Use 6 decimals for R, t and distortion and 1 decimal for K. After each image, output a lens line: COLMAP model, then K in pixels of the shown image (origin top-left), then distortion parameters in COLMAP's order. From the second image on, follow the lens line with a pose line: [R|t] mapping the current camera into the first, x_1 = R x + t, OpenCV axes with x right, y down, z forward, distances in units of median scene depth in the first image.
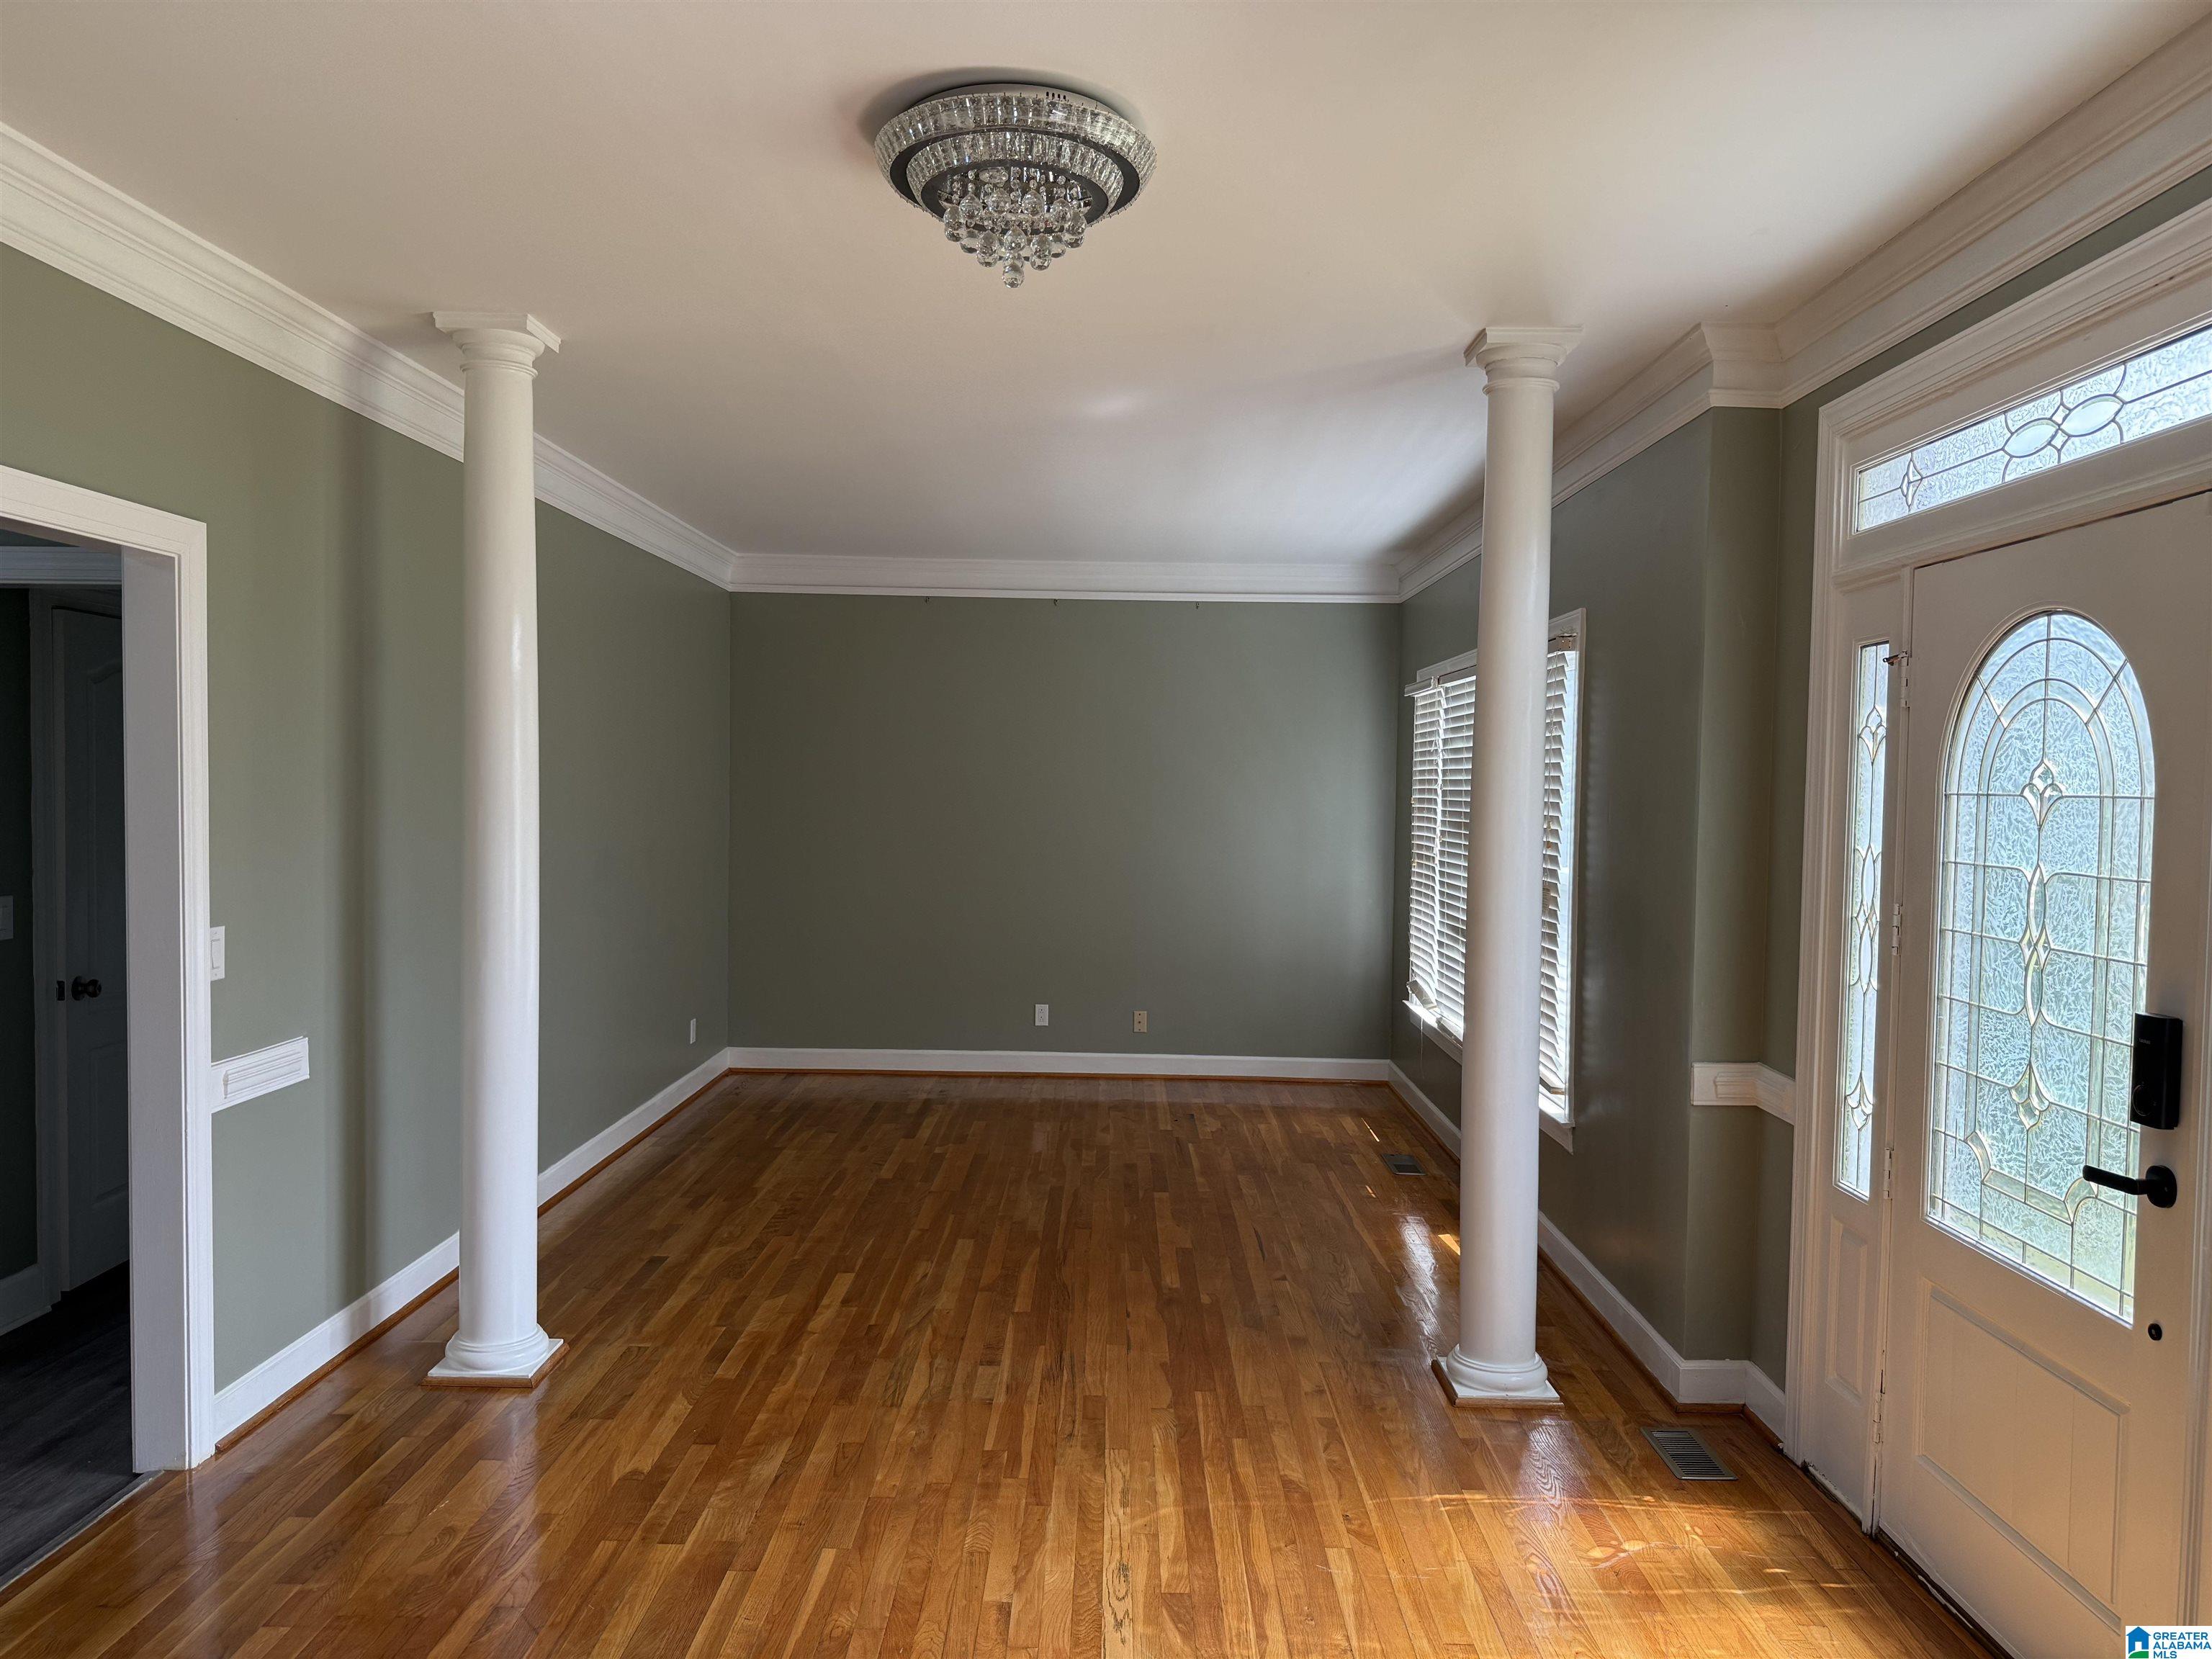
lens RADIAL K [[1566.2, 0, 1098.7], [0, 1566.2, 845.3], [0, 0, 1]] dist [0.017821, -0.016754]
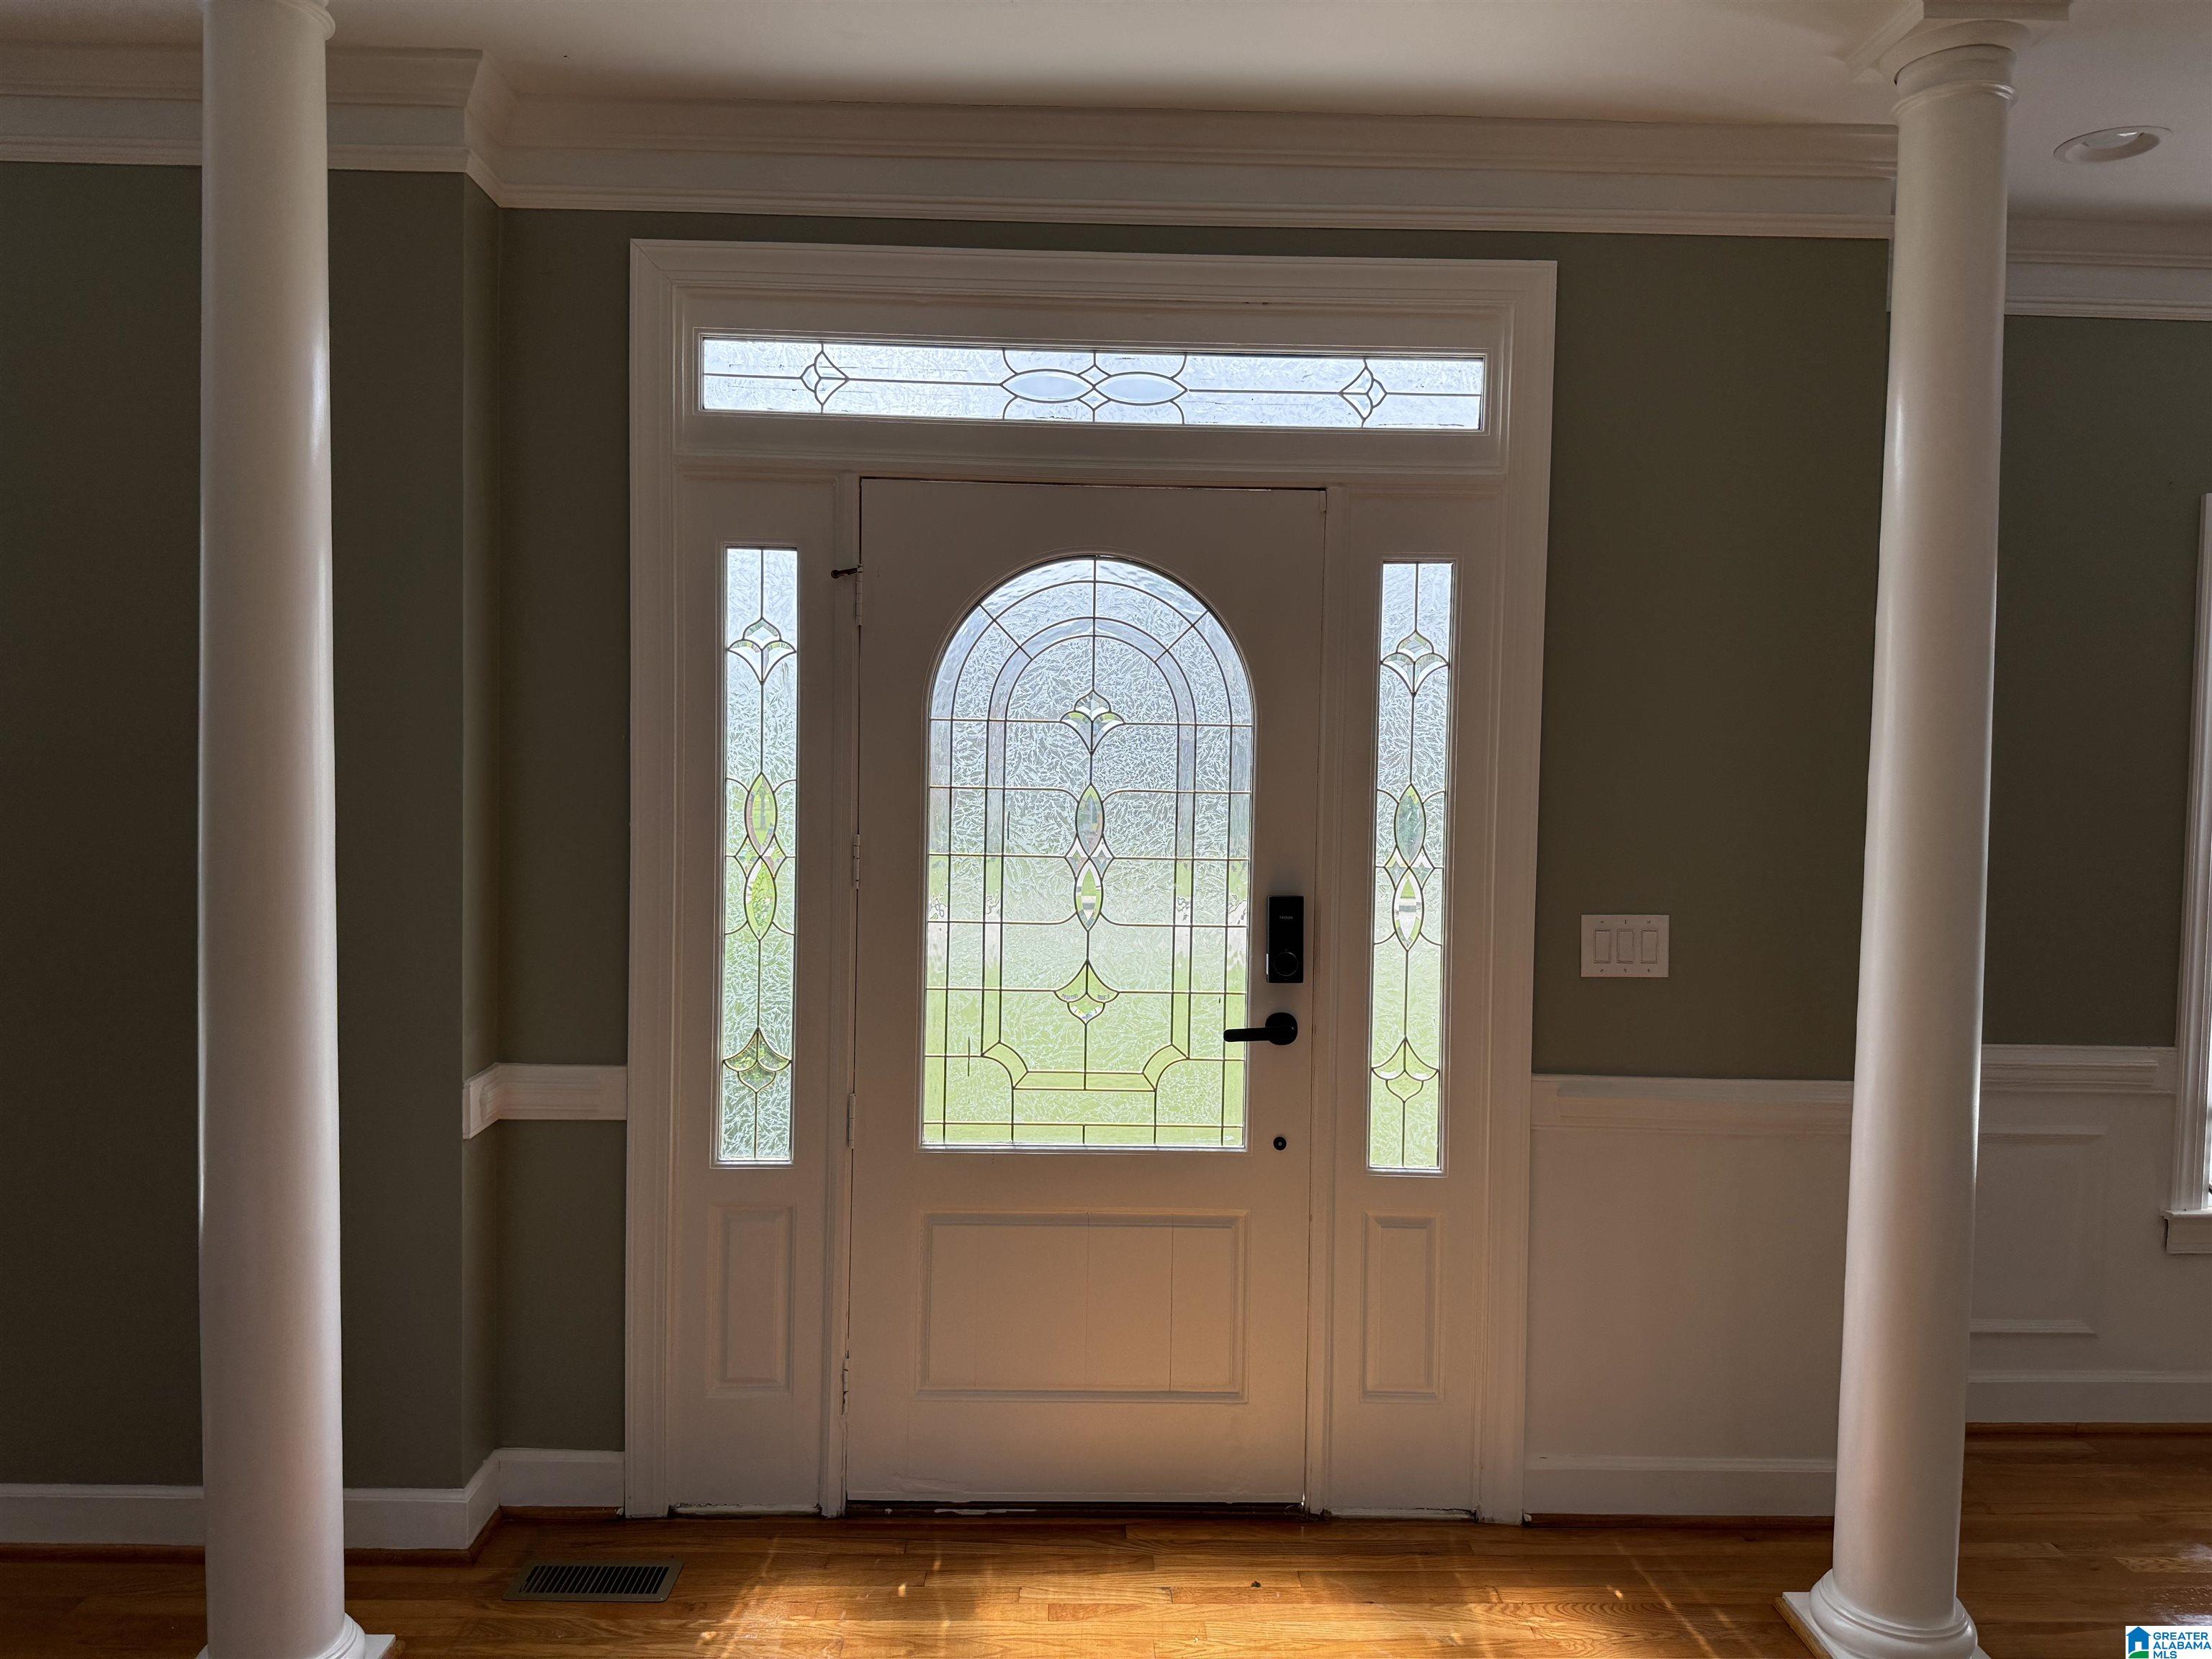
lens RADIAL K [[1566.2, 0, 1098.2], [0, 1566.2, 810.6], [0, 0, 1]] dist [0.017821, -0.016754]
pose [[-0.062308, -0.038671, 0.997307, -0.452468], [0.017031, 0.999062, 0.039803, -0.011342], [-0.997912, 0.019465, -0.061591, 0.951517]]
